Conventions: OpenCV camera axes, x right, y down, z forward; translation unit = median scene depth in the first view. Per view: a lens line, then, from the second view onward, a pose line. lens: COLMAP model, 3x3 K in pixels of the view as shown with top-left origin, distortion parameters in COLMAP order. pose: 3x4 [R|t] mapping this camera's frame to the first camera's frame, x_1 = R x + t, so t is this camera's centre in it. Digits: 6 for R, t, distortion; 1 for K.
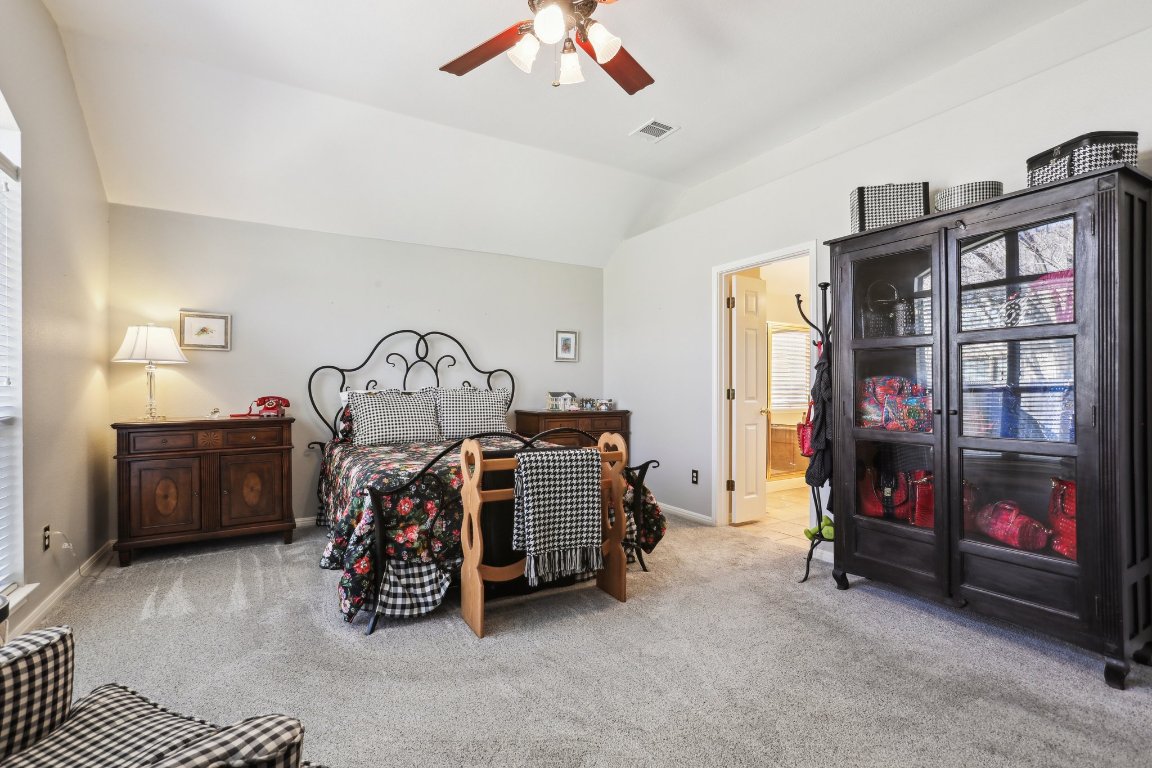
lens RADIAL K [[533.8, 0, 574.8], [0, 533.8, 388.4], [0, 0, 1]] dist [-0.025004, 0.012445]
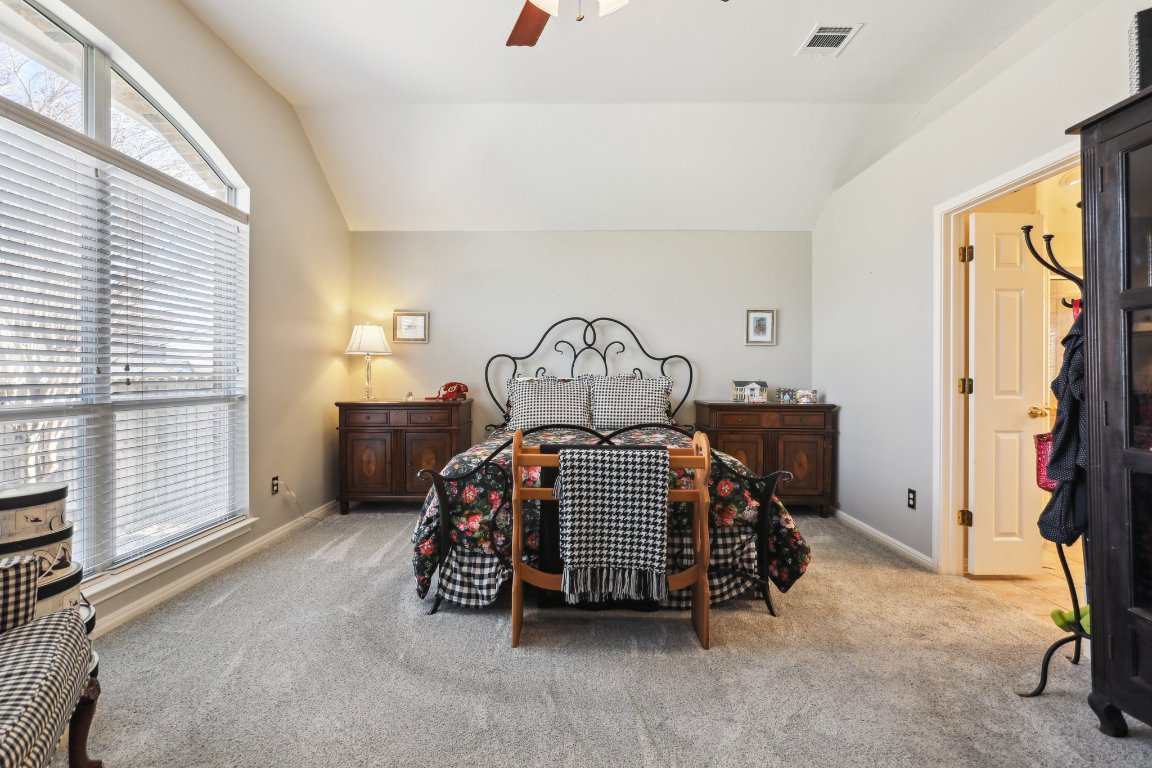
lens RADIAL K [[533.8, 0, 521.8], [0, 533.8, 374.6], [0, 0, 1]] dist [-0.025004, 0.012445]
pose [[0.851318, 0.003137, -0.524640, 0.223587], [-0.004496, 0.999989, -0.001316, -0.000459], [0.524630, 0.003479, 0.851323, 0.158284]]
